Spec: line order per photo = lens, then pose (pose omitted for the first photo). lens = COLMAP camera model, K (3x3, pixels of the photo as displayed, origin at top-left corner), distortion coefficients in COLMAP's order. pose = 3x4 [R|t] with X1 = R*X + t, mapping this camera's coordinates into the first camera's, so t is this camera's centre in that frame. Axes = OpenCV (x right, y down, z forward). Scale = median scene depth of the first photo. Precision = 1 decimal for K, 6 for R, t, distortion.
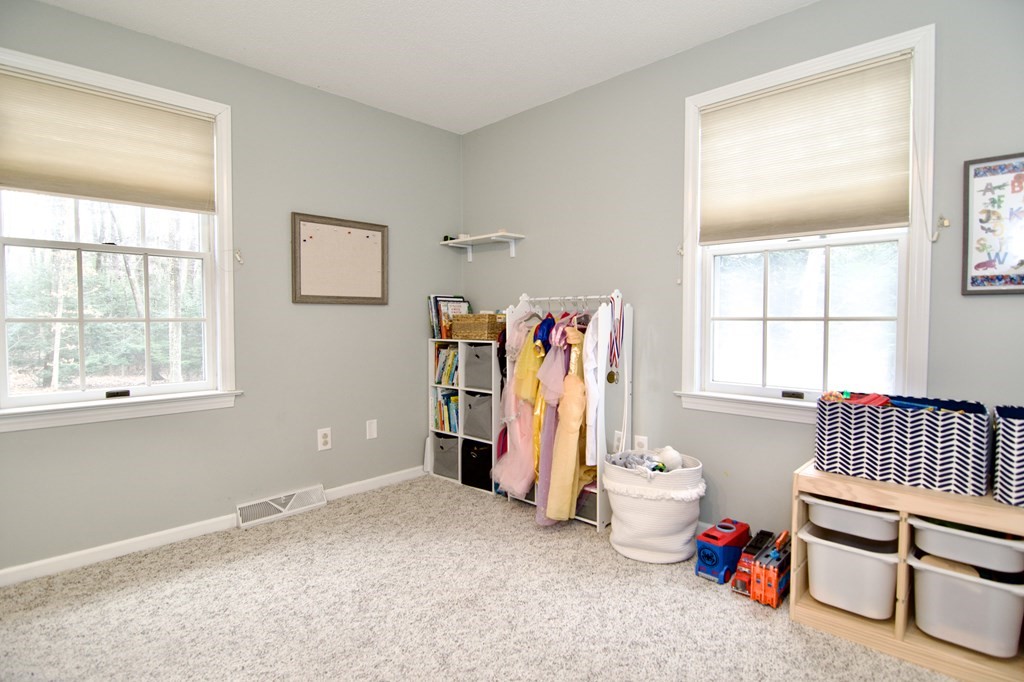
lens RADIAL K [[496.3, 0, 517.7], [0, 496.3, 335.3], [0, 0, 1]] dist [-0.015115, -0.001020]
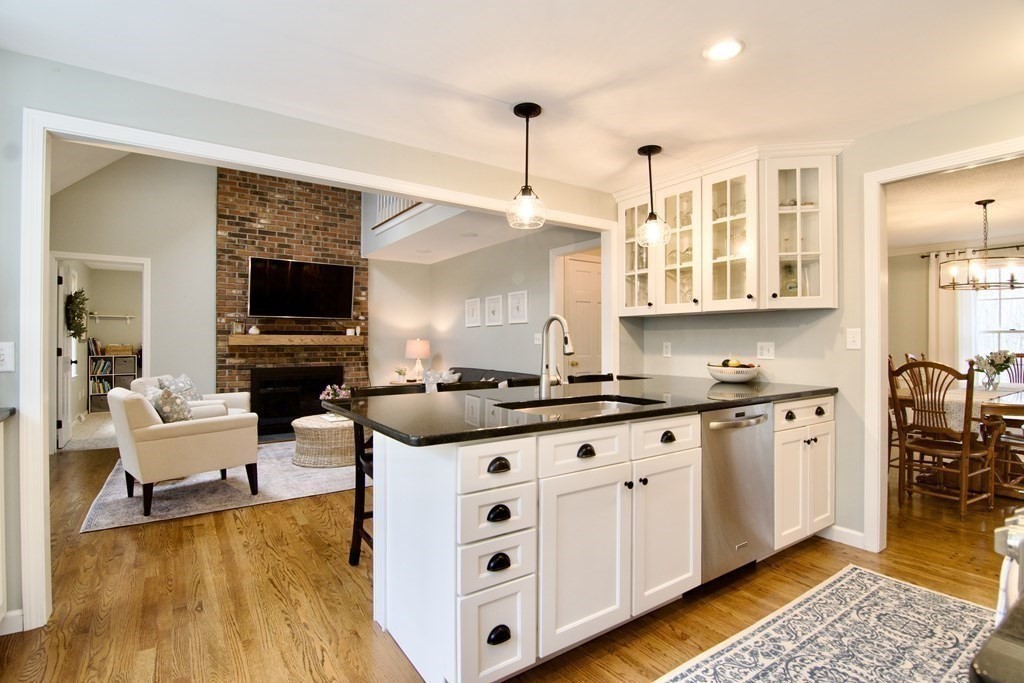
lens RADIAL K [[492.0, 0, 511.2], [0, 492.0, 340.0], [0, 0, 1]] dist [-0.013625, -0.001036]
pose [[0.166545, 0.001961, 0.986032, -2.722209], [0.037520, 0.999261, -0.008324, 0.032579], [-0.985320, 0.038382, 0.166348, -1.754685]]
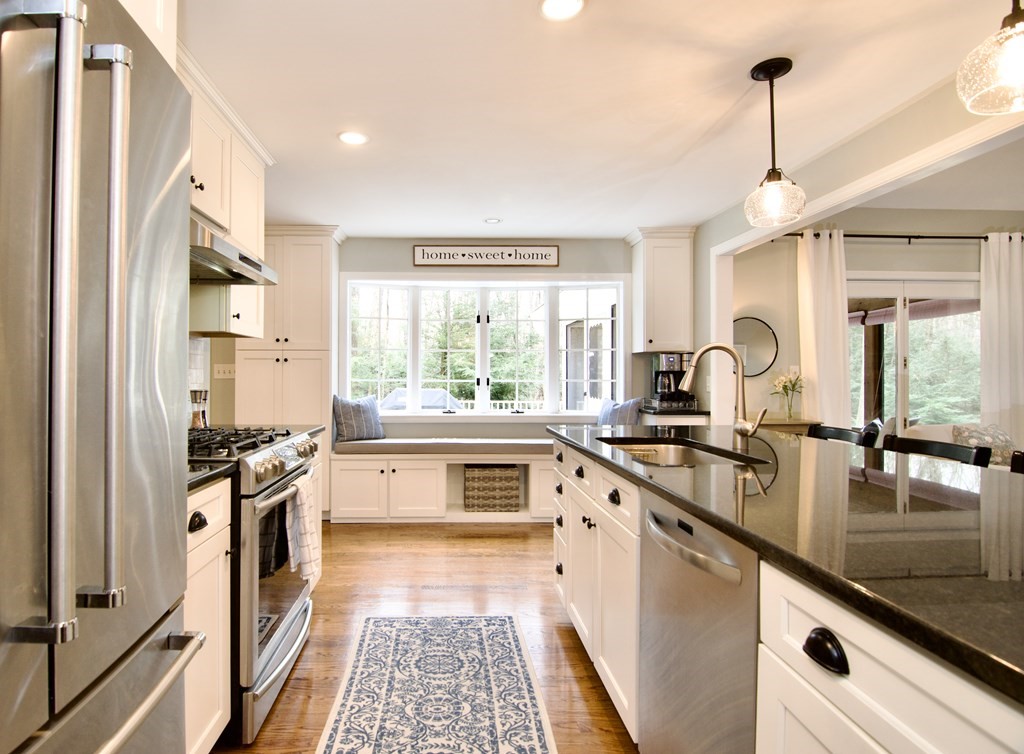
lens RADIAL K [[539.4, 0, 463.0], [0, 539.4, 374.5], [0, 0, 1]] dist [-0.017022, -0.000467]
pose [[0.732234, 0.000126, -0.681053, -1.583486], [-0.027631, 0.999182, -0.029523, 0.061474], [0.680492, 0.040436, 0.731639, -2.501115]]
